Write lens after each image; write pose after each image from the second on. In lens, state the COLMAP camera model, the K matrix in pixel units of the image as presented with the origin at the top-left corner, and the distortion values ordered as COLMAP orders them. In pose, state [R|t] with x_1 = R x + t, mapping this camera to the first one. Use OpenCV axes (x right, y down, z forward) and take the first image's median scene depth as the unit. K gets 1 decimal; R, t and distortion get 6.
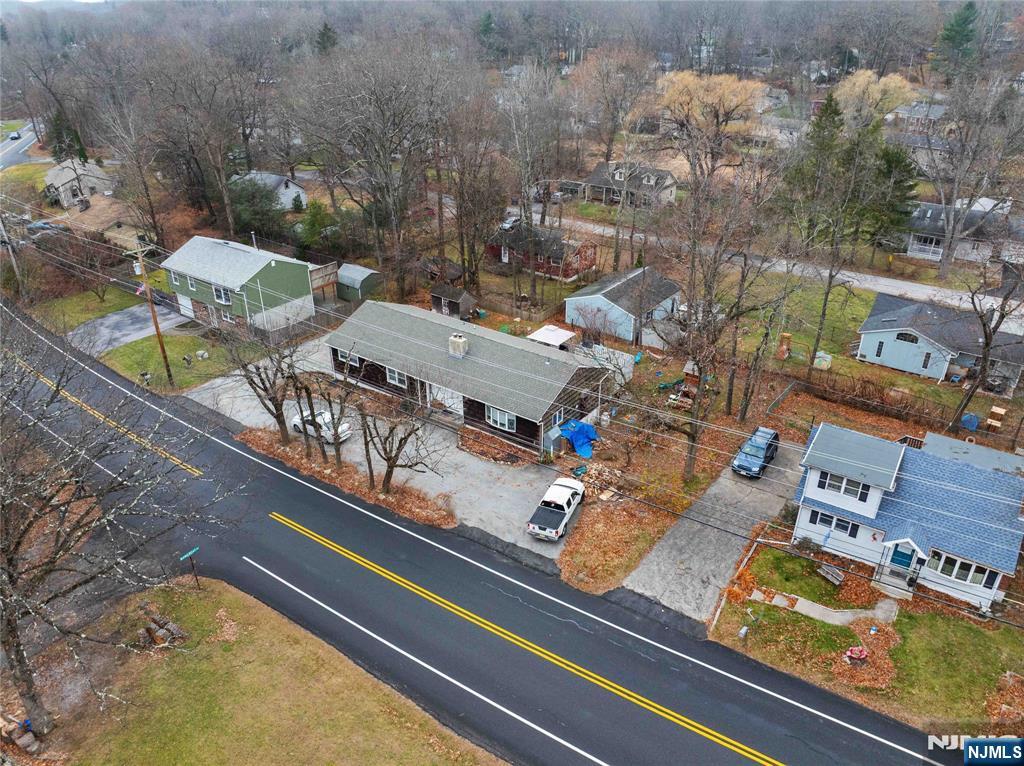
lens RADIAL K [[717.8, 0, 514.5], [0, 717.8, 379.4], [0, 0, 1]] dist [-0.041889, 0.004869]
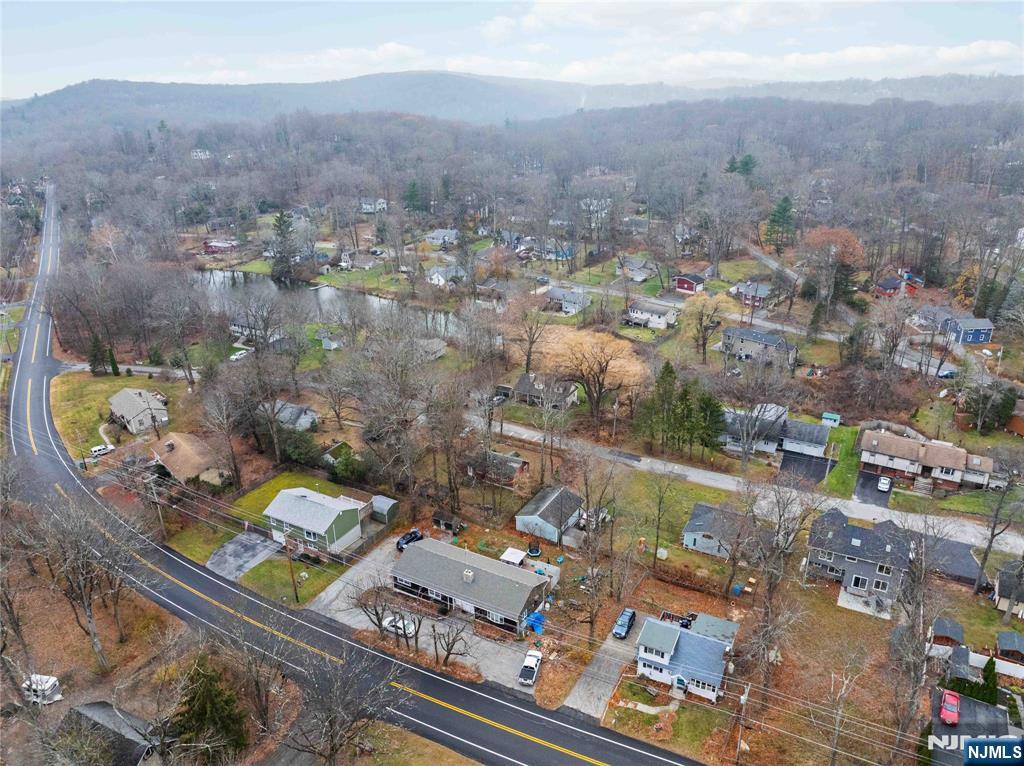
lens RADIAL K [[717.8, 0, 515.0], [0, 717.8, 390.4], [0, 0, 1]] dist [-0.041889, 0.004869]
pose [[0.991560, -0.054338, 0.117711, -0.172068], [0.063151, 0.995369, -0.072477, -0.441594], [-0.113228, 0.079298, 0.990400, -1.044780]]
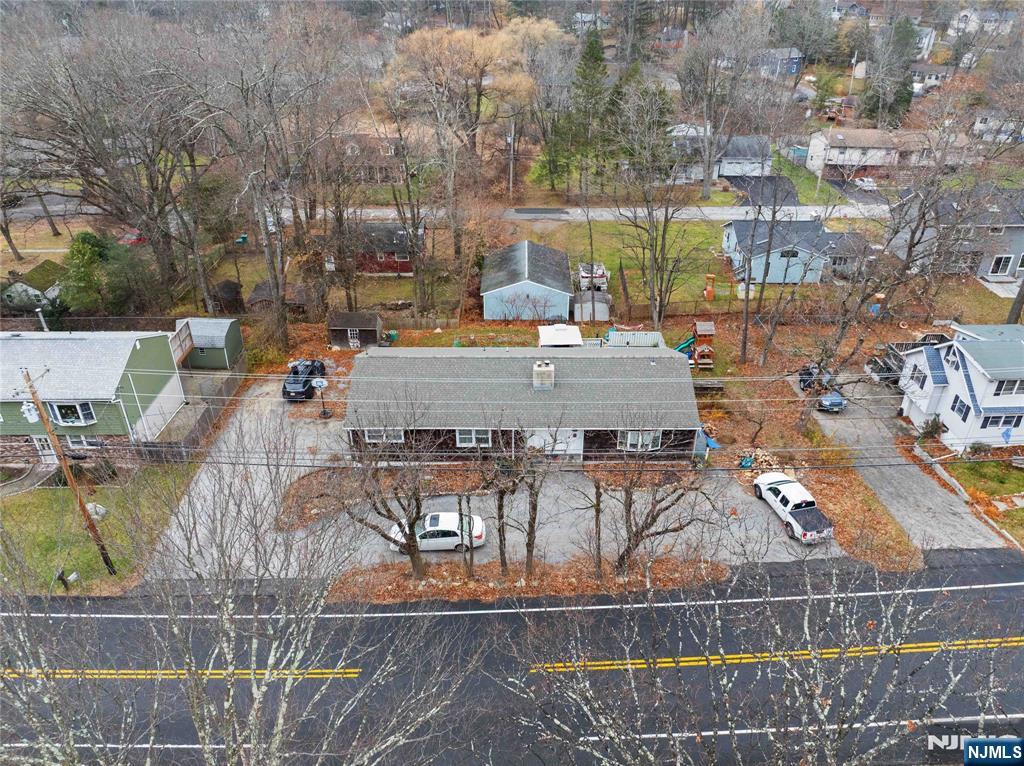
lens RADIAL K [[717.8, 0, 514.0], [0, 717.8, 379.8], [0, 0, 1]] dist [-0.041889, 0.004869]
pose [[0.807249, -0.298438, 0.509200, -0.592856], [0.272422, 0.953746, 0.127106, -0.175581], [-0.523580, 0.036111, 0.851211, 0.356232]]
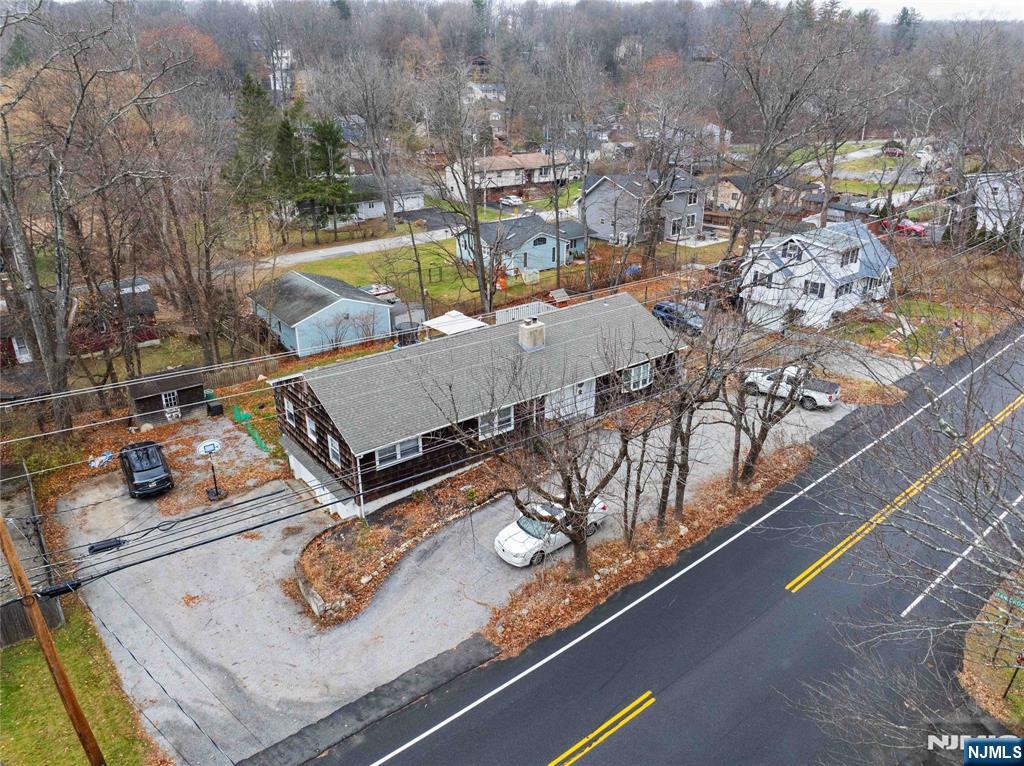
lens RADIAL K [[717.8, 0, 513.7], [0, 717.8, 382.2], [0, 0, 1]] dist [-0.041889, 0.004869]
pose [[0.277010, -0.377223, 0.883724, -0.822457], [0.447318, 0.864602, 0.228845, -0.199601], [-0.850396, 0.331913, 0.408241, 0.834672]]
